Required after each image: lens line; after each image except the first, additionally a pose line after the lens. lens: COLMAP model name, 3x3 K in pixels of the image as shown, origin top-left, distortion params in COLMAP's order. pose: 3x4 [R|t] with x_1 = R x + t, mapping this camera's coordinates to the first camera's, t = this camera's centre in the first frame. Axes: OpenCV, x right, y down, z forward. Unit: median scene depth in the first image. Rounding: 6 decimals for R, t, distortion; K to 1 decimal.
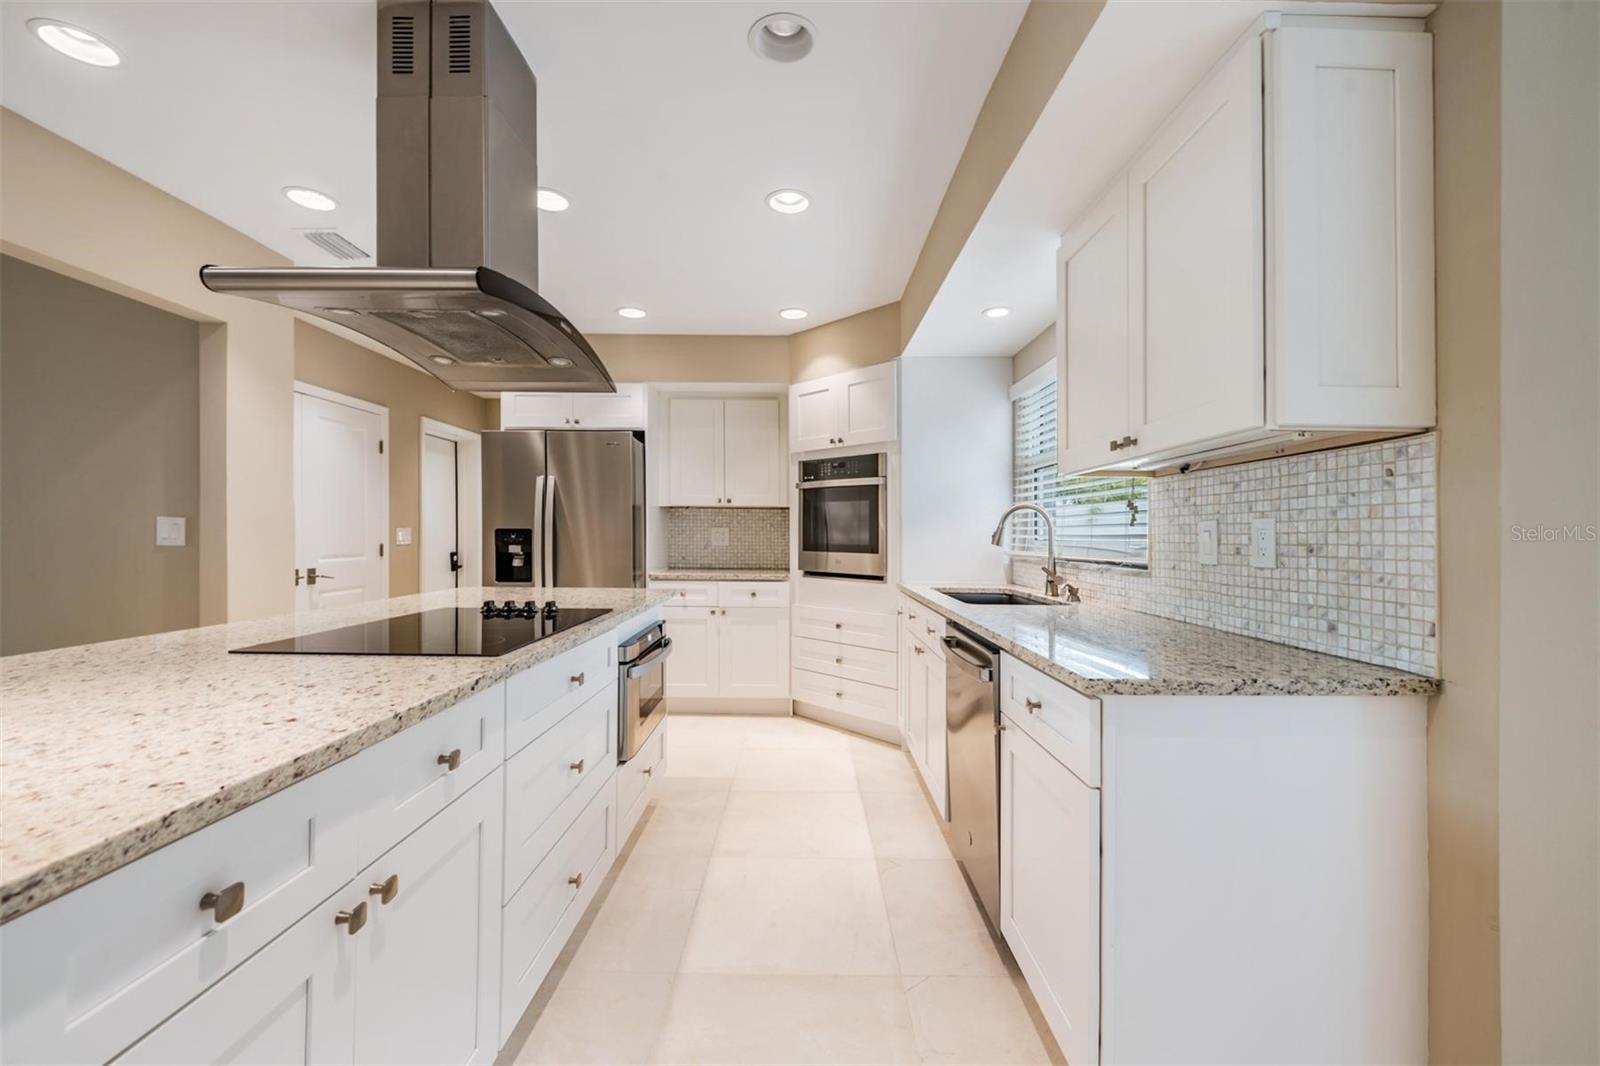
lens RADIAL K [[637.0, 0, 800.0], [0, 637.0, 533.0], [0, 0, 1]] dist [-0.001044, -0.005445]
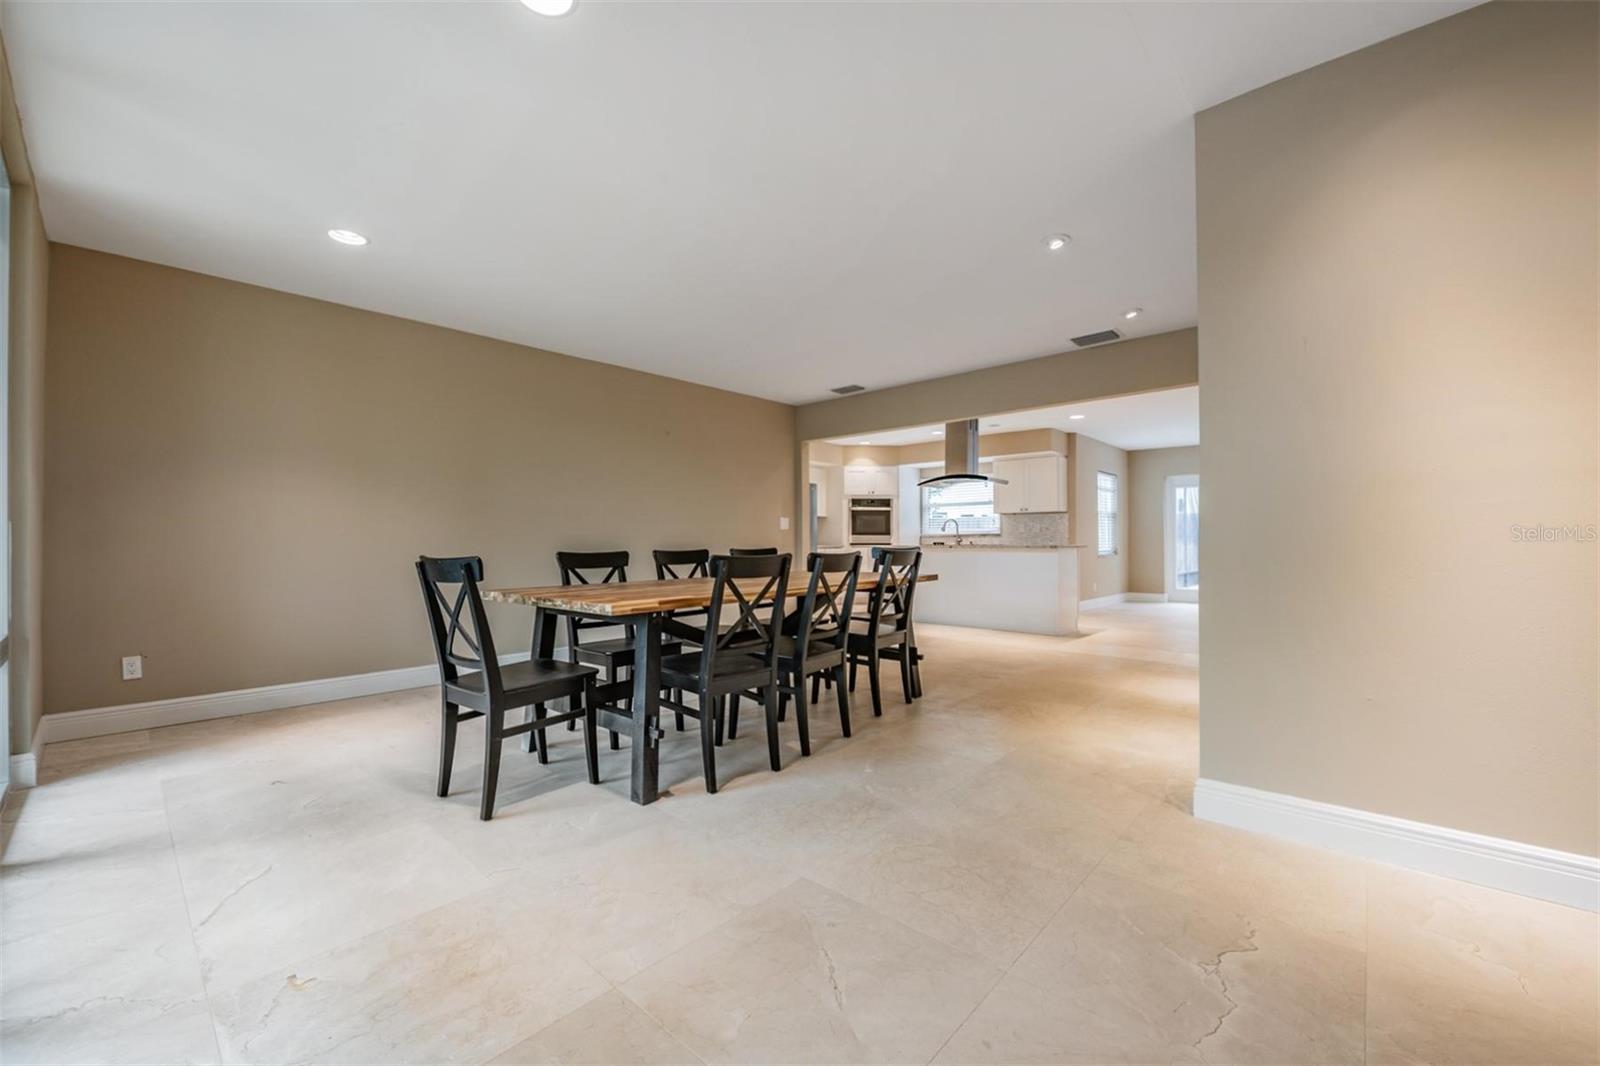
lens RADIAL K [[641.9, 0, 804.3], [0, 641.9, 547.4], [0, 0, 1]] dist [0.000304, -0.005505]
pose [[0.656729, -0.013878, 0.753999, -2.327156], [0.004944, 0.999888, 0.014097, 0.045282], [-0.754110, -0.005530, 0.656724, -0.564284]]
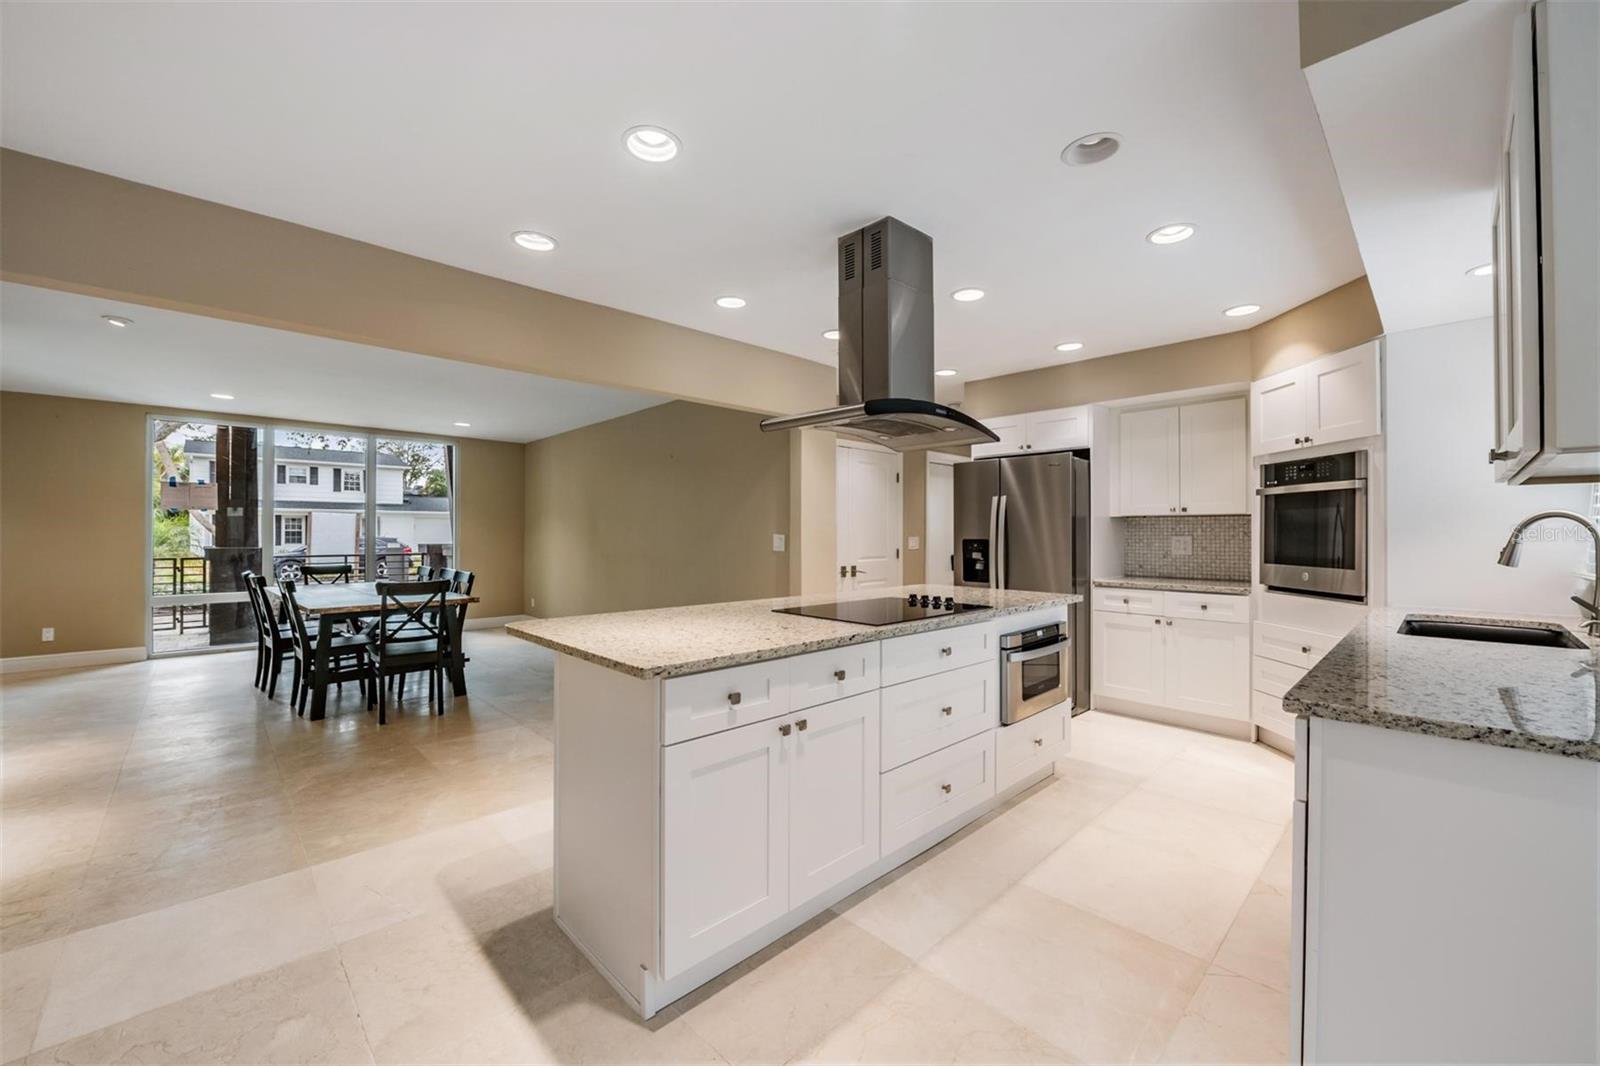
lens RADIAL K [[628.1, 0, 799.4], [0, 628.1, 533.5], [0, 0, 1]] dist [-0.006039, -0.004870]
pose [[0.696973, -0.005491, -0.717076, 0.213819], [0.005641, 0.999982, -0.002174, -0.019228], [0.717075, -0.002530, 0.696991, -0.117991]]
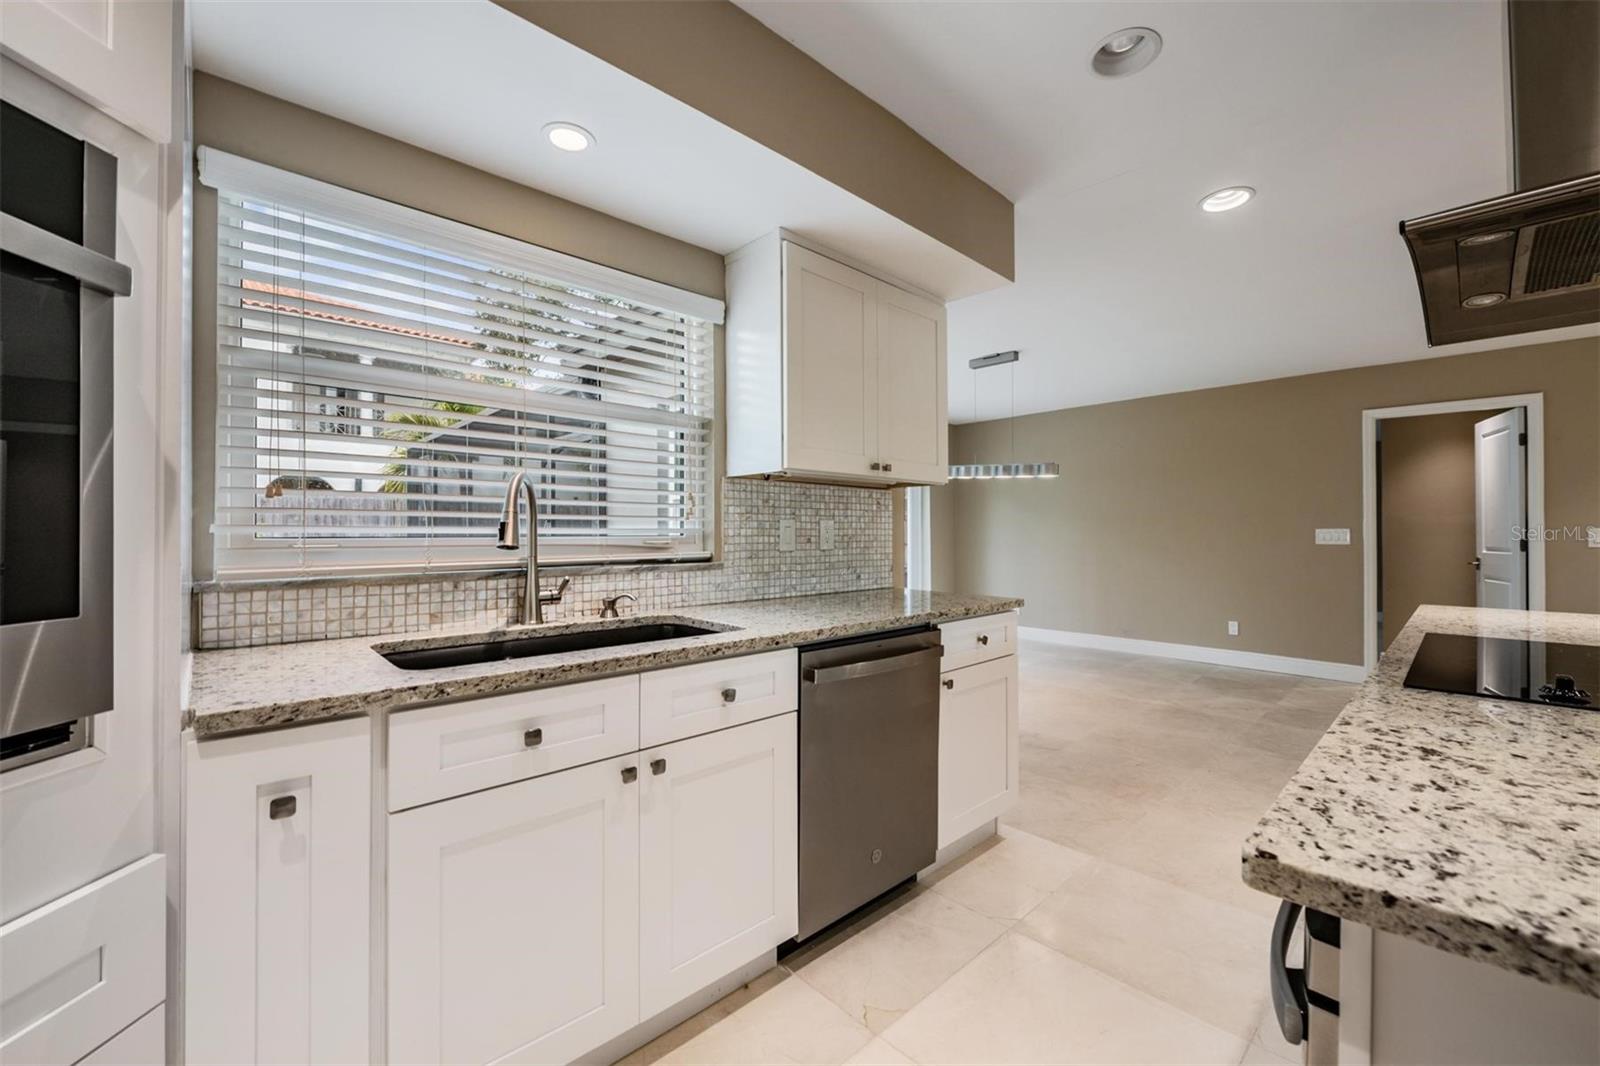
lens RADIAL K [[643.0, 0, 807.1], [0, 643.0, 534.6], [0, 0, 1]] dist [-0.011237, -0.000609]
pose [[-0.694235, -0.012630, 0.719638, -0.202664], [-0.011169, 0.999915, 0.006775, 0.002041], [-0.719662, -0.003334, -0.694316, 1.026691]]
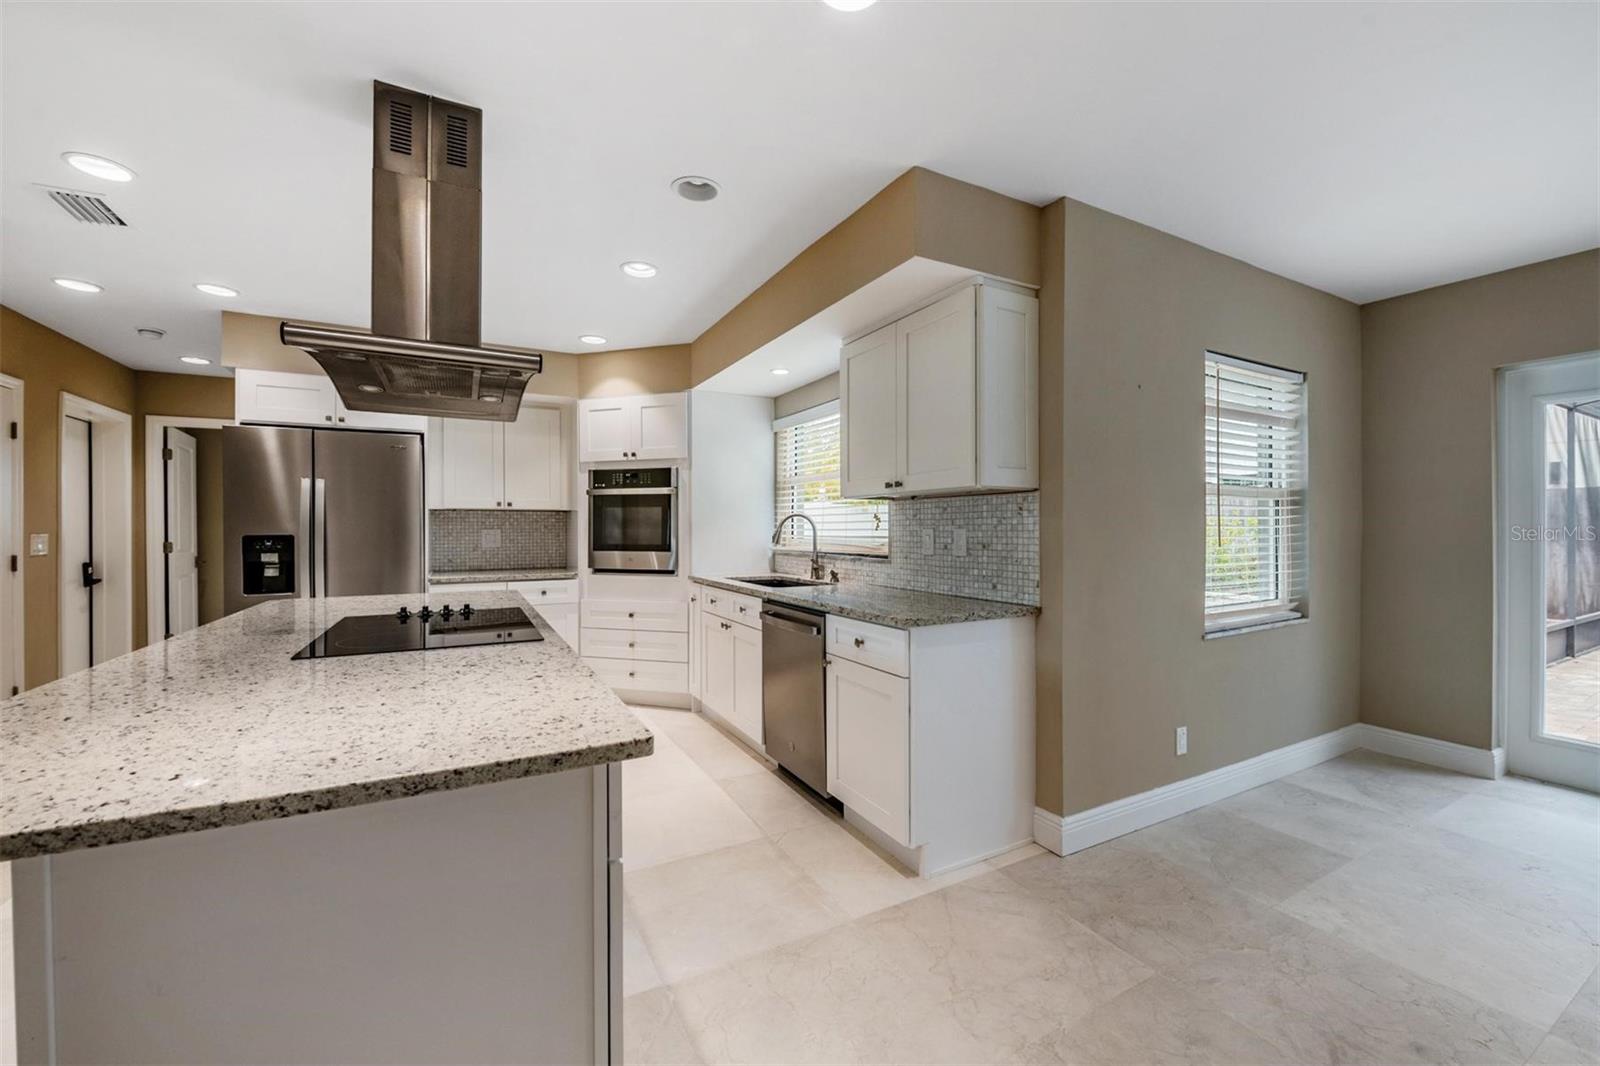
lens RADIAL K [[628.1, 0, 799.4], [0, 628.1, 533.5], [0, 0, 1]] dist [-0.006039, -0.004870]
pose [[0.877028, -0.014199, 0.480229, -0.245085], [0.007814, 0.999853, 0.015291, -0.018923], [-0.480375, -0.009658, 0.877010, -0.159063]]
